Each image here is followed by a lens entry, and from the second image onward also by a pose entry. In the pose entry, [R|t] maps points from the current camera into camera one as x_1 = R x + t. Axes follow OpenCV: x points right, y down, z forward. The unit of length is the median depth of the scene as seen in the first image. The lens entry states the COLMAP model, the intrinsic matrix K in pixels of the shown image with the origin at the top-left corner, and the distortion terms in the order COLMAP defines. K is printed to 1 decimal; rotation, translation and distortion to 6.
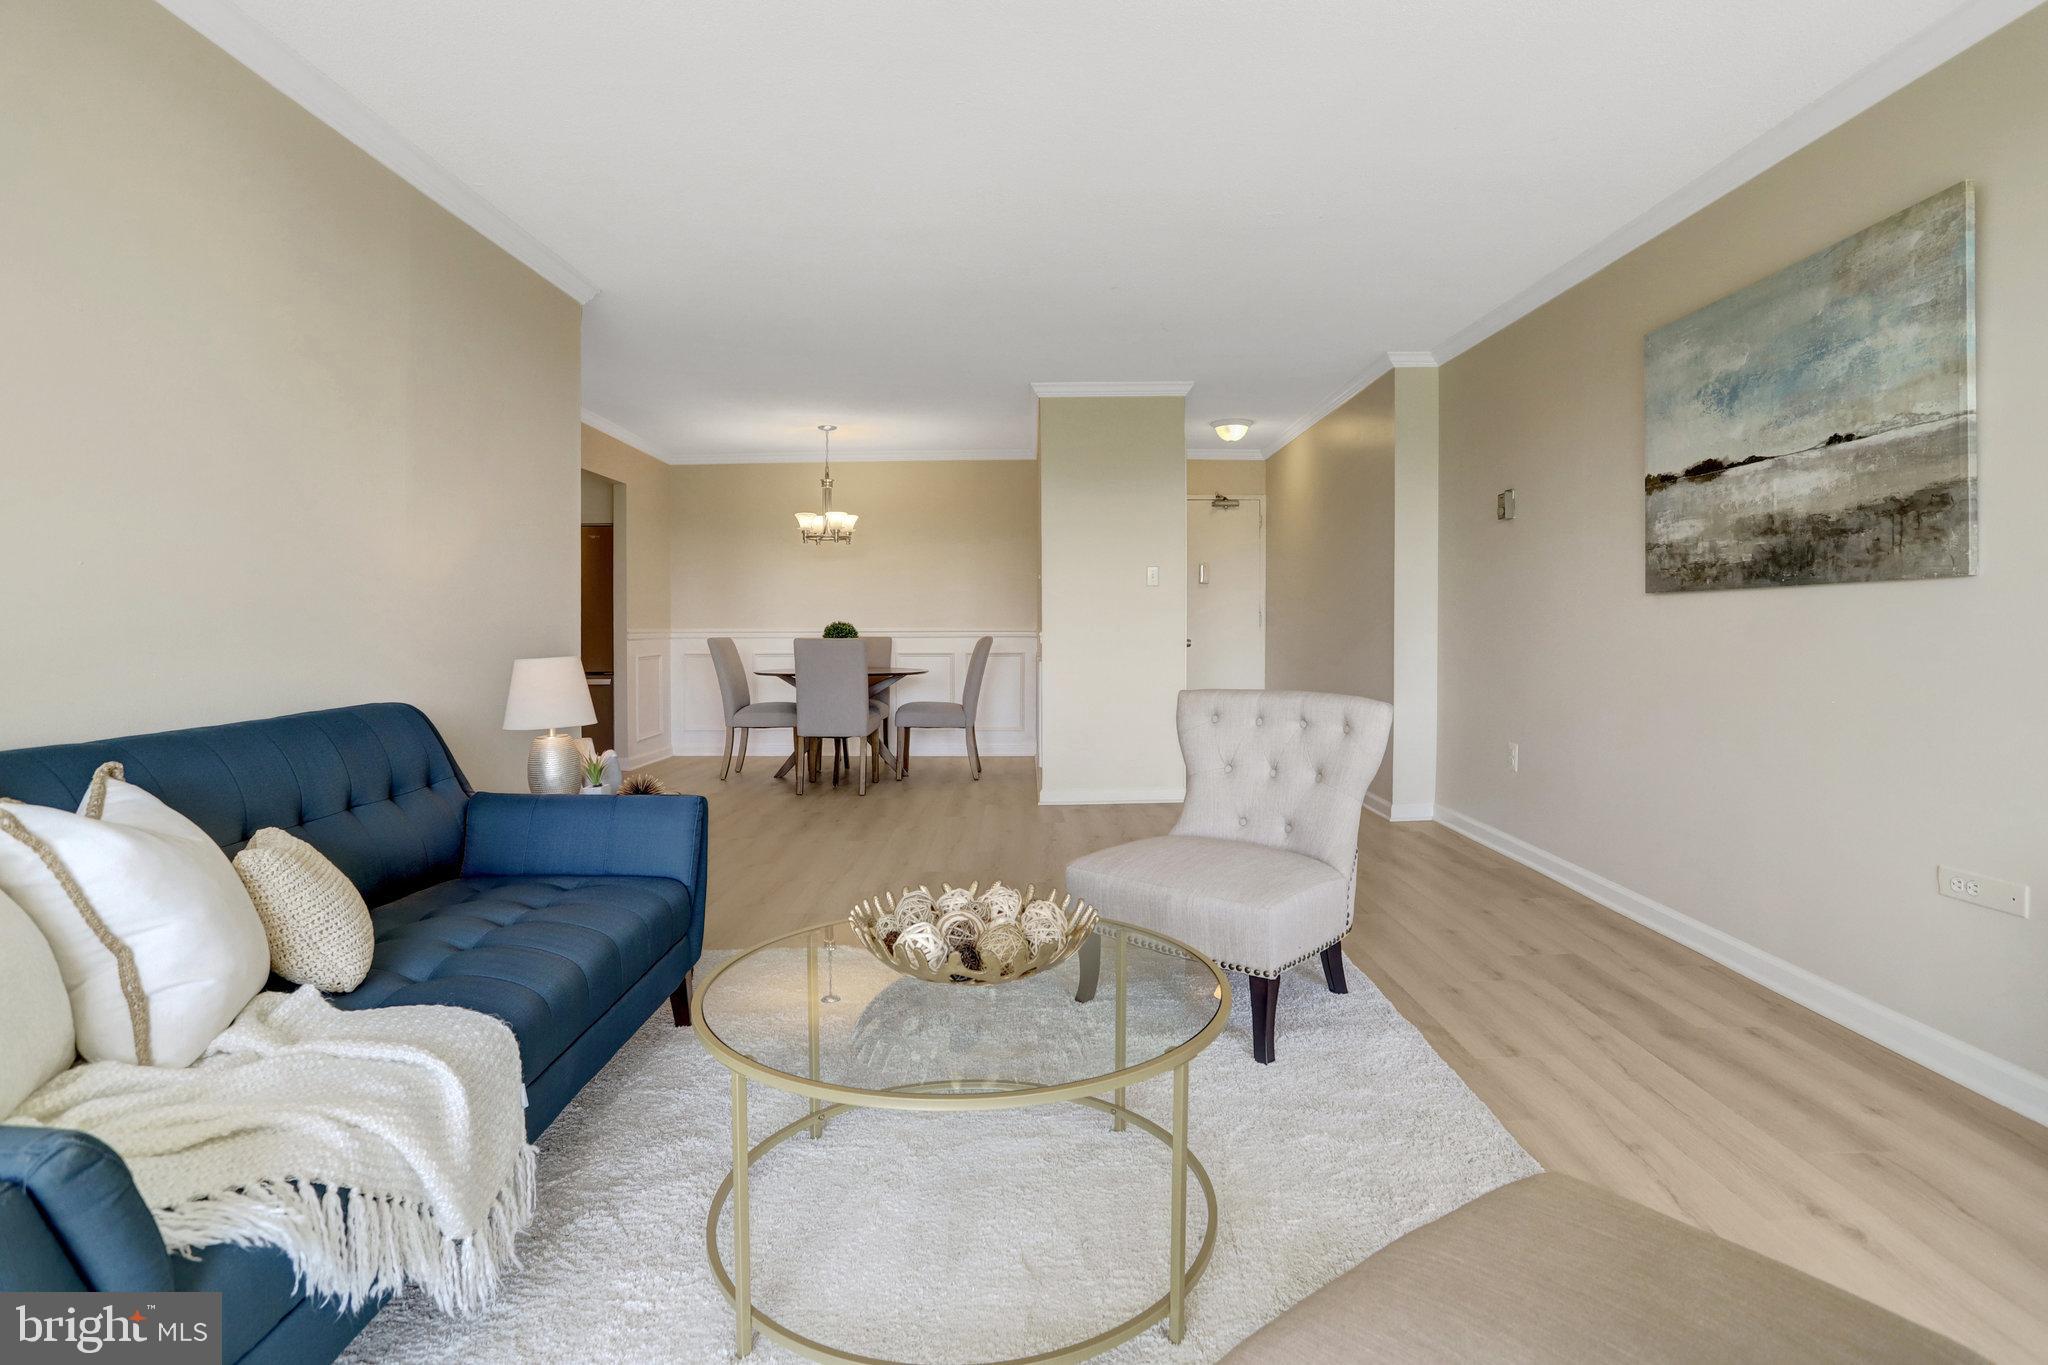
lens RADIAL K [[1016.0, 0, 1027.0], [0, 1016.0, 623.0], [0, 0, 1]] dist [-0.016004, 0.004108]
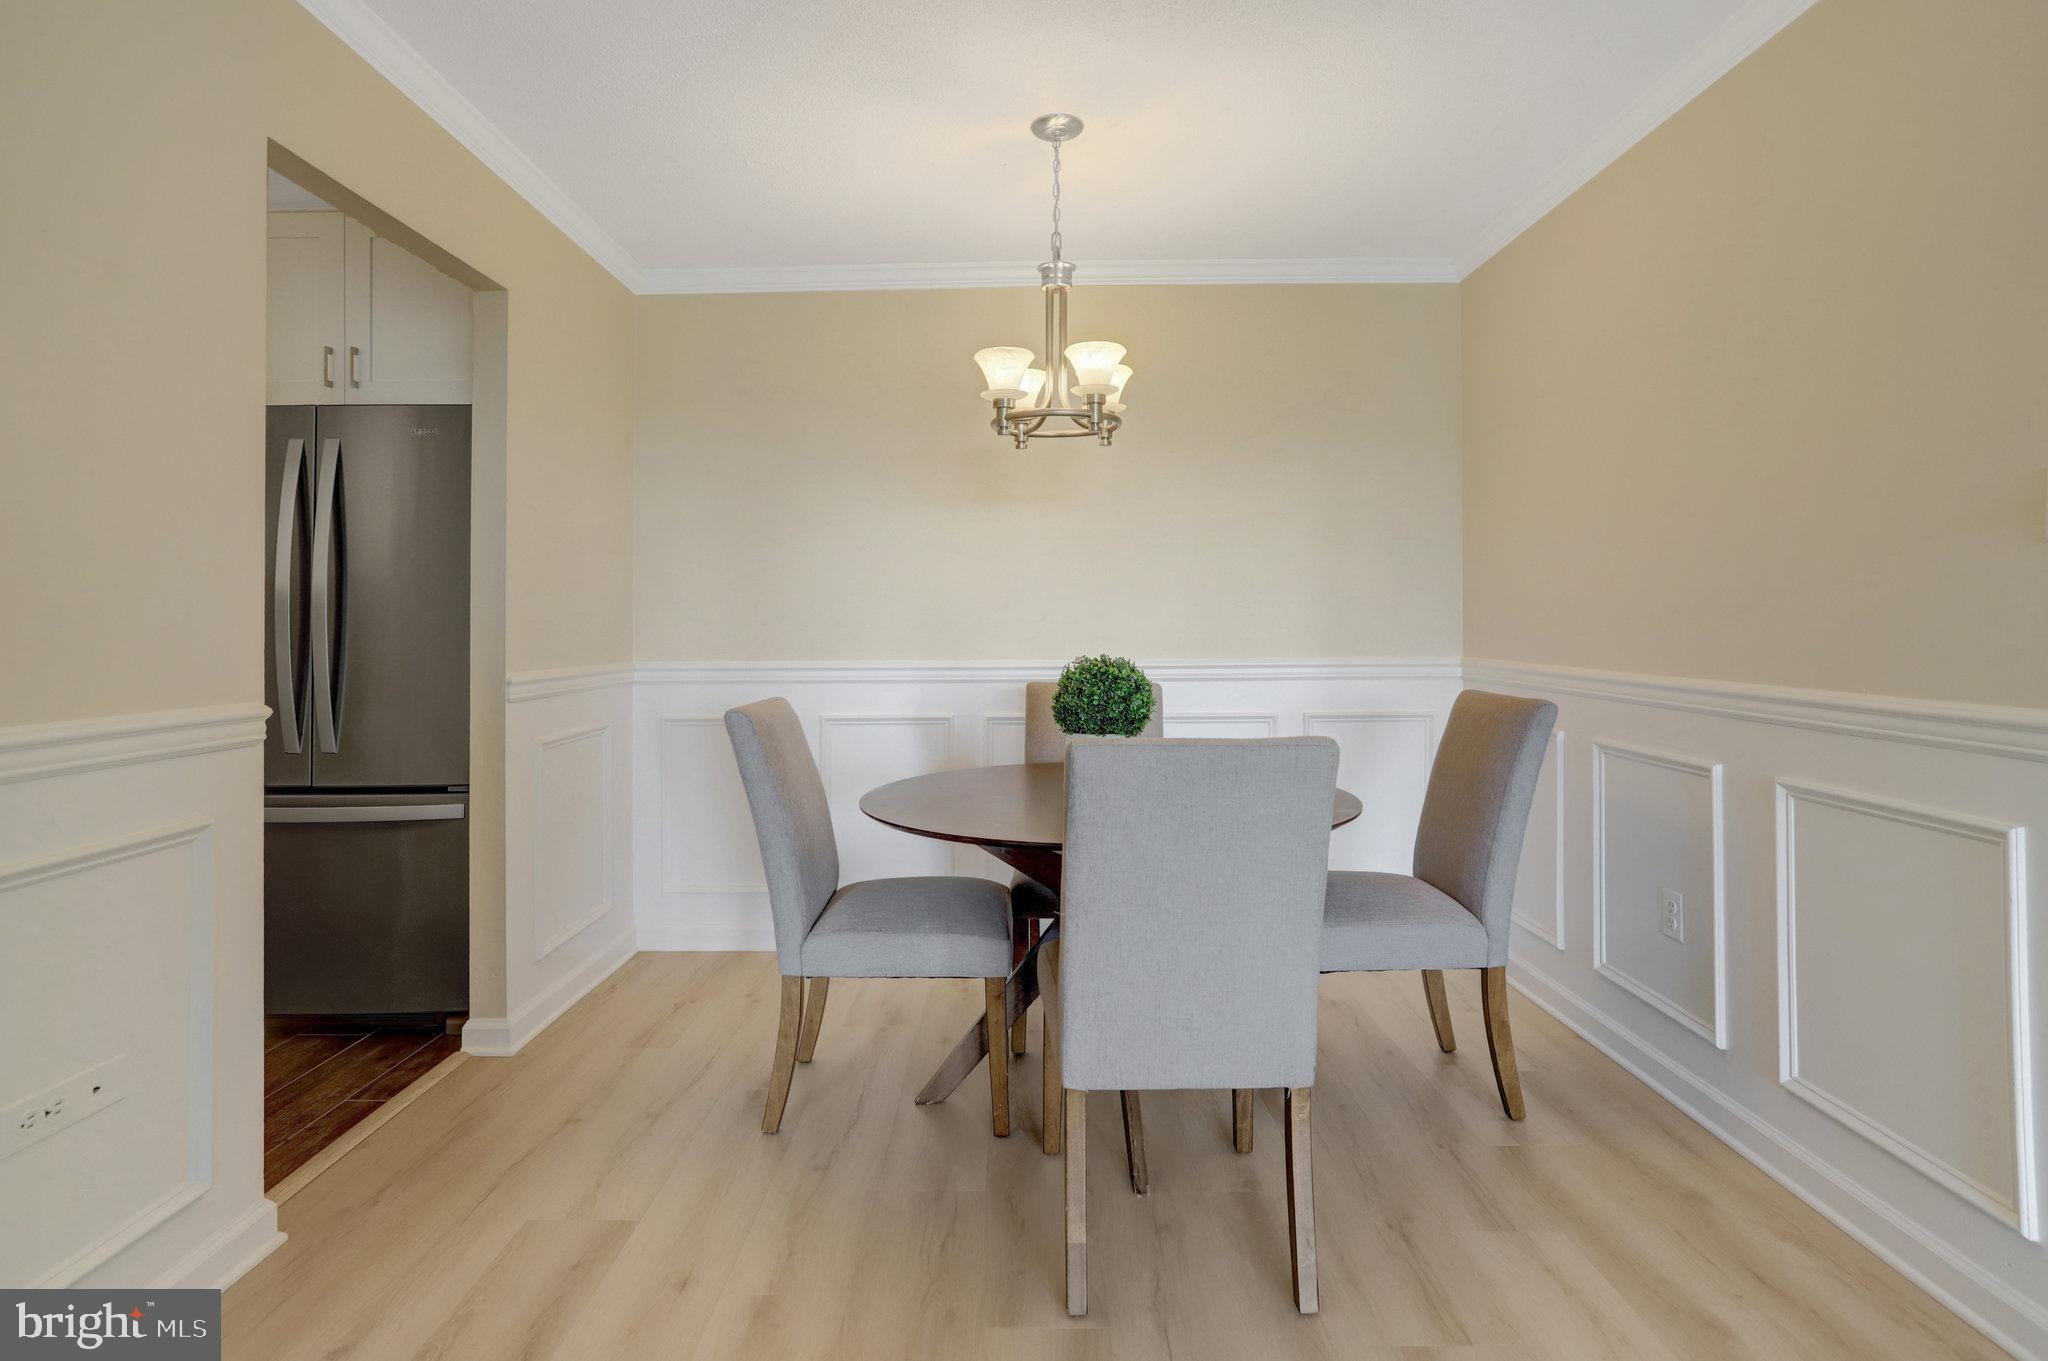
lens RADIAL K [[1016.0, 0, 1059.7], [0, 1016.0, 637.6], [0, 0, 1]] dist [-0.016004, 0.004108]
pose [[0.999566, 0.004122, 0.029154, -0.221833], [-0.003812, 0.999935, -0.010708, -0.004147], [-0.029196, 0.010593, 0.999518, 0.685821]]
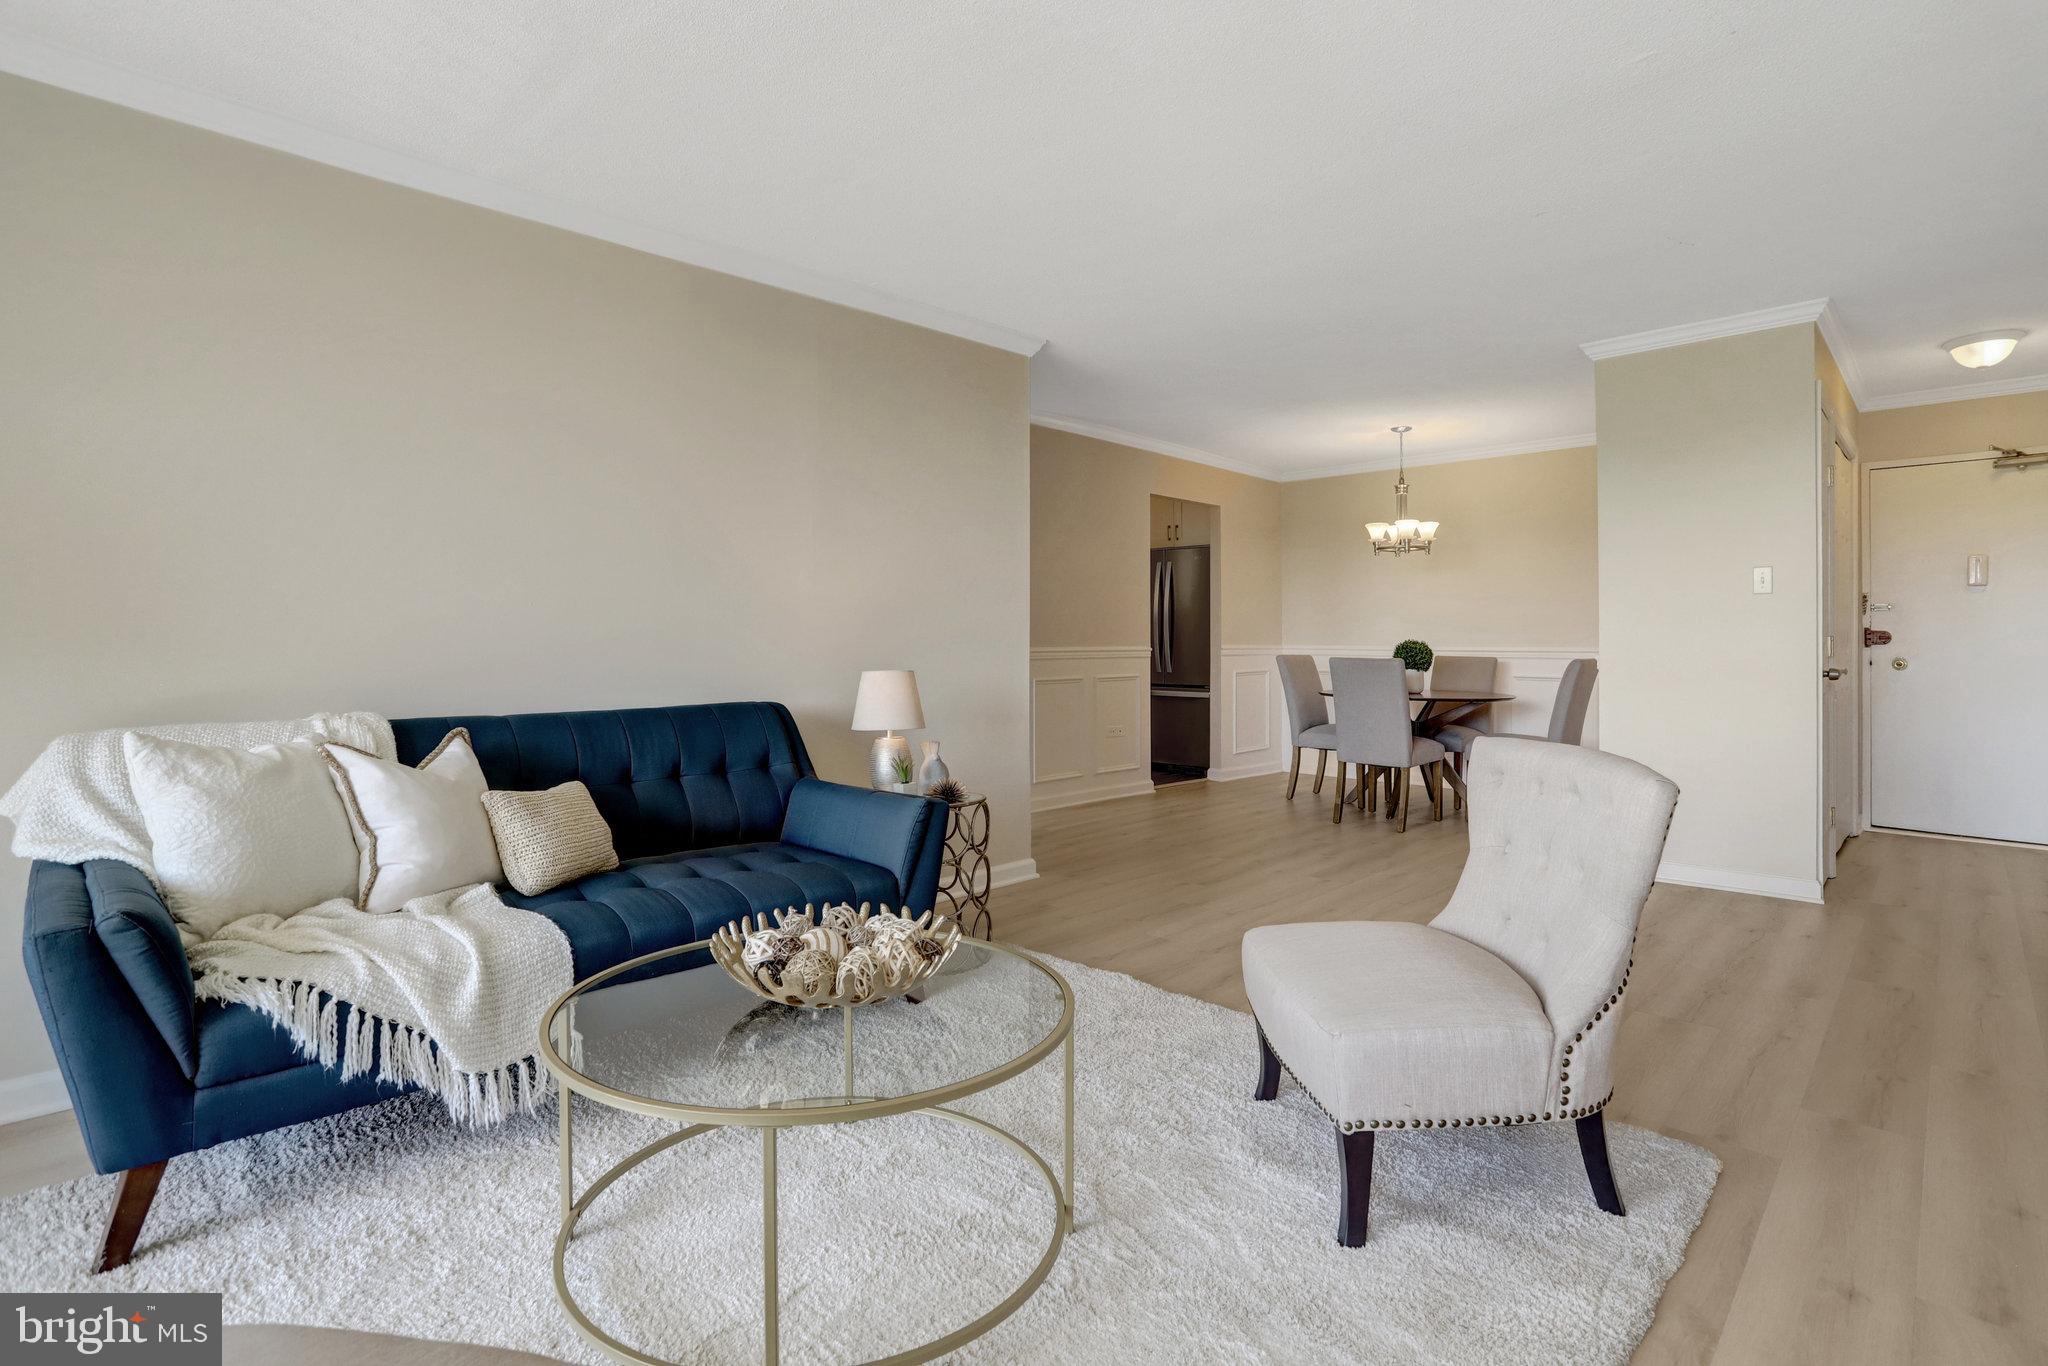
lens RADIAL K [[1016.0, 0, 1001.2], [0, 1016.0, 621.4], [0, 0, 1]] dist [-0.016004, 0.004108]
pose [[0.707799, -0.004380, -0.706401, 0.208815], [-0.005797, 0.999911, -0.012009, -0.005377], [0.706390, 0.012595, 0.707710, 0.104257]]
